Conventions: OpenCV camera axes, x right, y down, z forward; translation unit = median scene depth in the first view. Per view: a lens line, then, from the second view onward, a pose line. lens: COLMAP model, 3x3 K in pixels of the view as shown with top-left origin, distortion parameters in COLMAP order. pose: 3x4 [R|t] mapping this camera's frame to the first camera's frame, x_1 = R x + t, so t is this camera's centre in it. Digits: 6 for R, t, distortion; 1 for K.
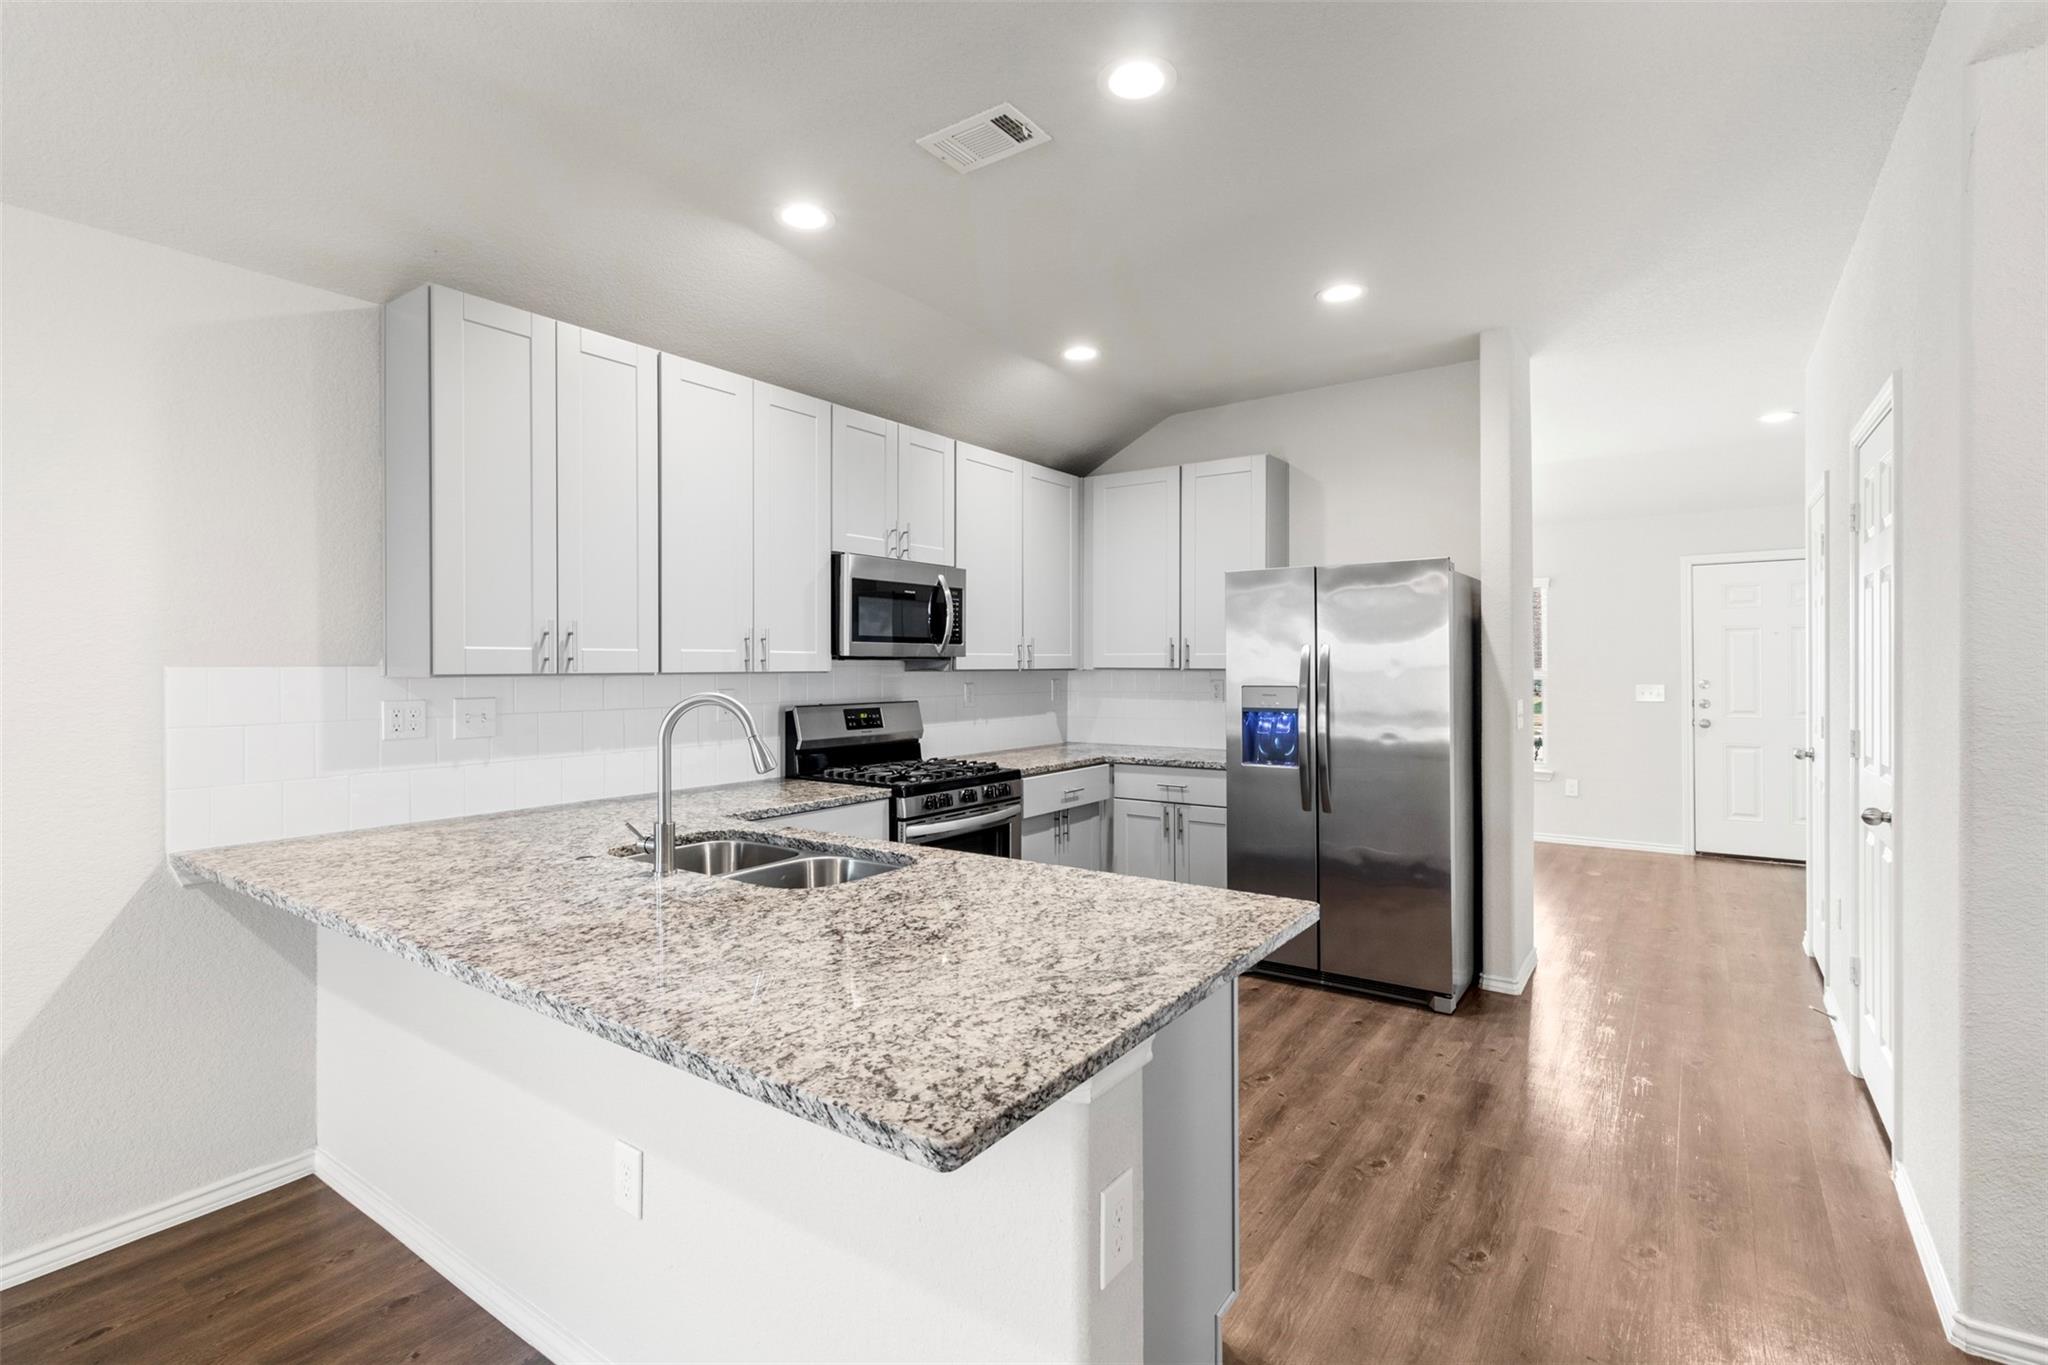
lens RADIAL K [[945.4, 0, 1020.3], [0, 945.4, 681.7], [0, 0, 1]] dist [0.006223, 0.000512]
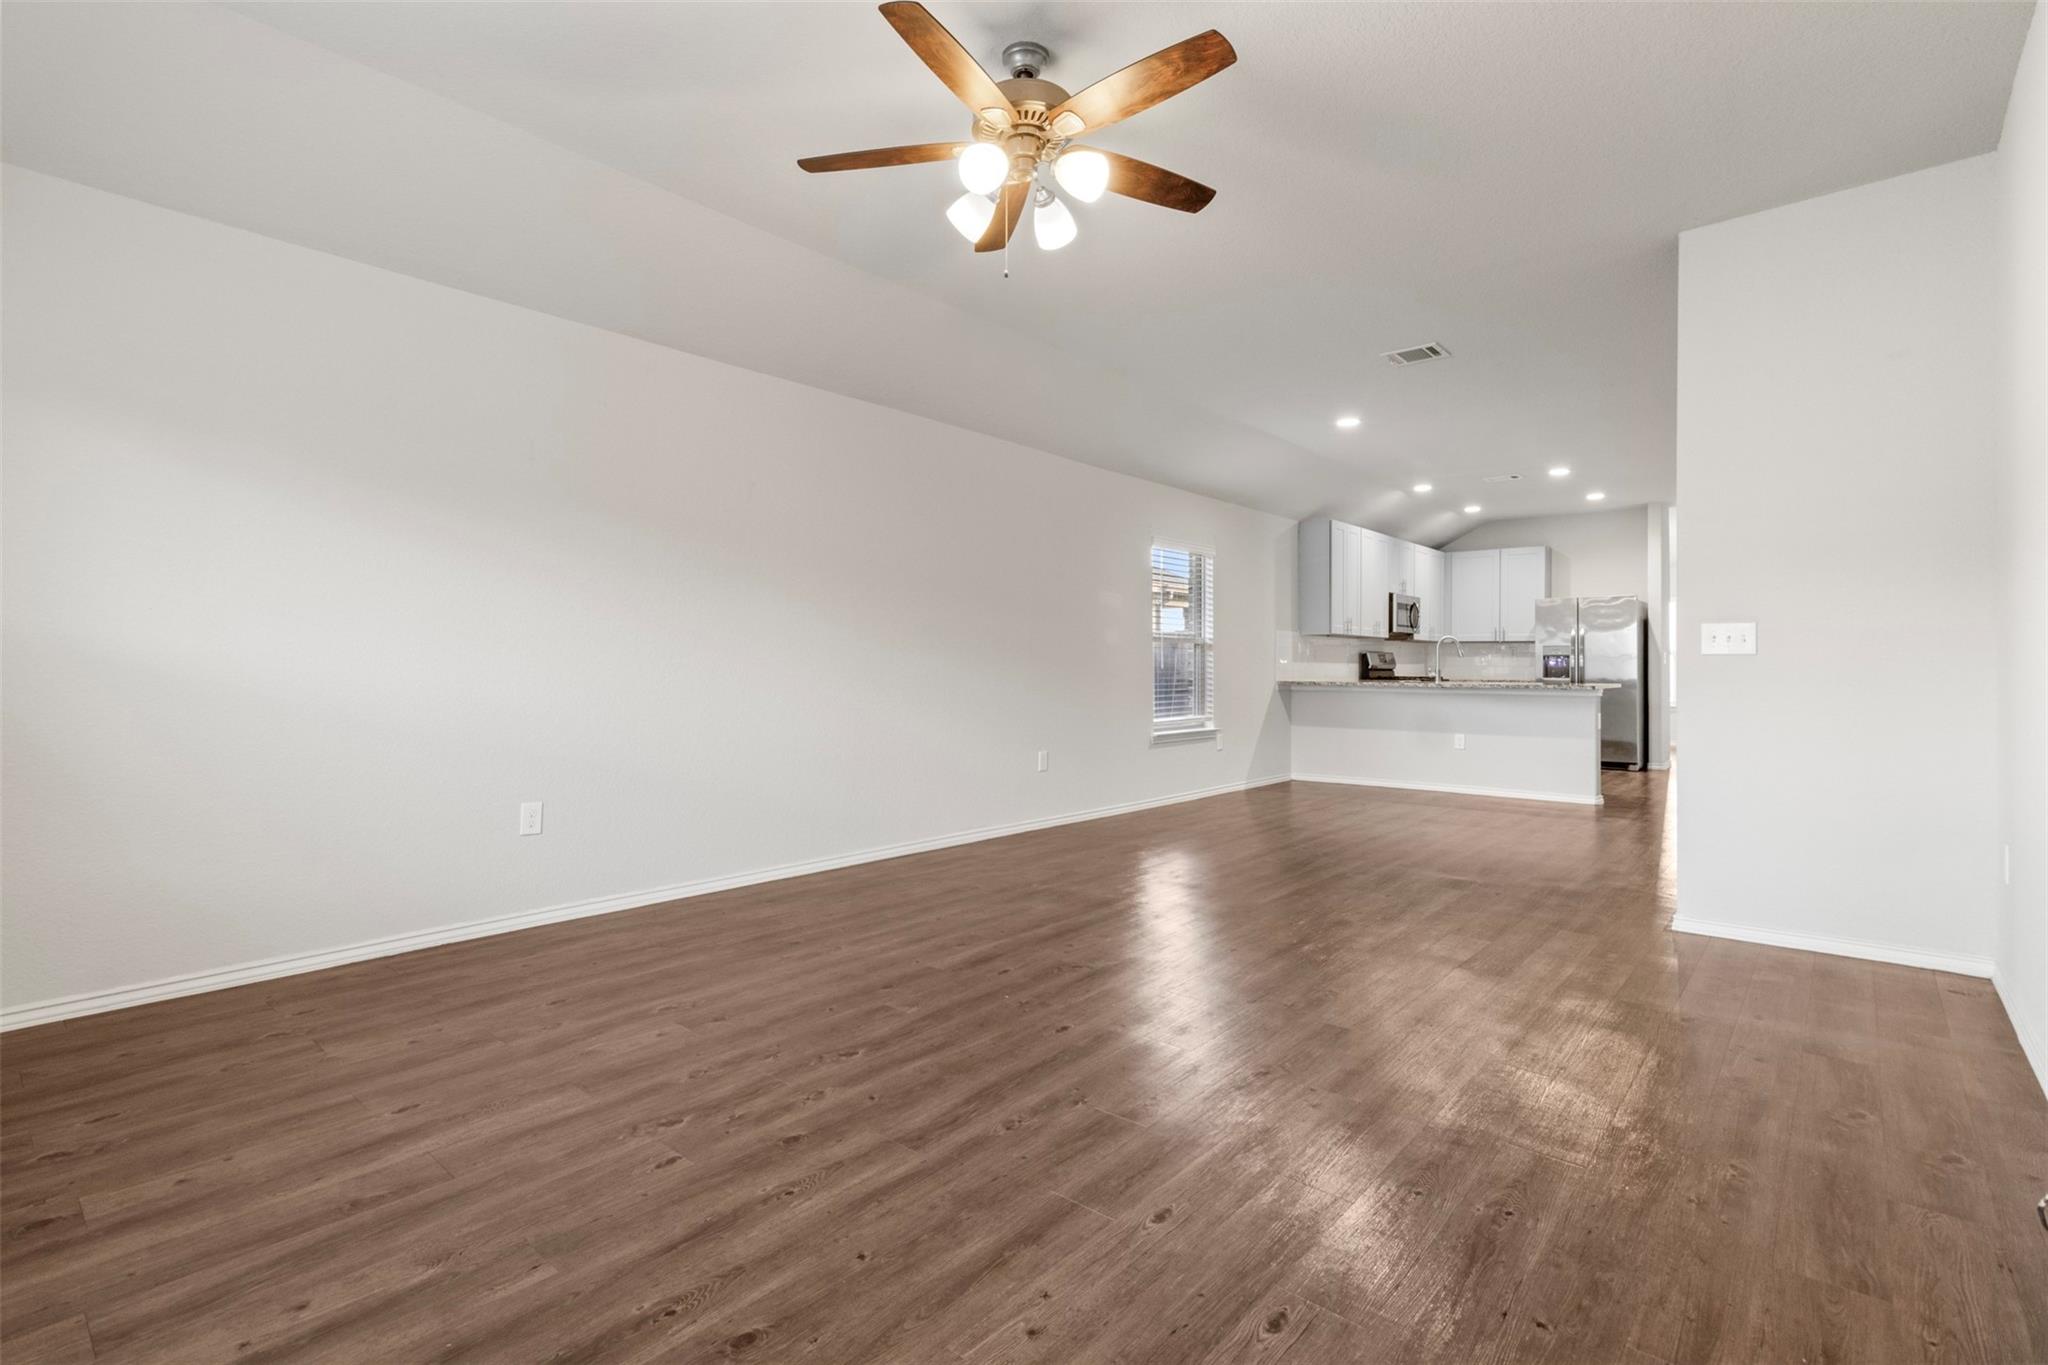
lens RADIAL K [[945.4, 0, 1015.4], [0, 945.4, 664.9], [0, 0, 1]] dist [0.006223, 0.000512]
pose [[0.993882, 0.011931, -0.109797, -0.885842], [-0.013276, 0.999845, -0.011530, 0.102256], [0.109643, 0.012917, 0.993887, -1.644481]]
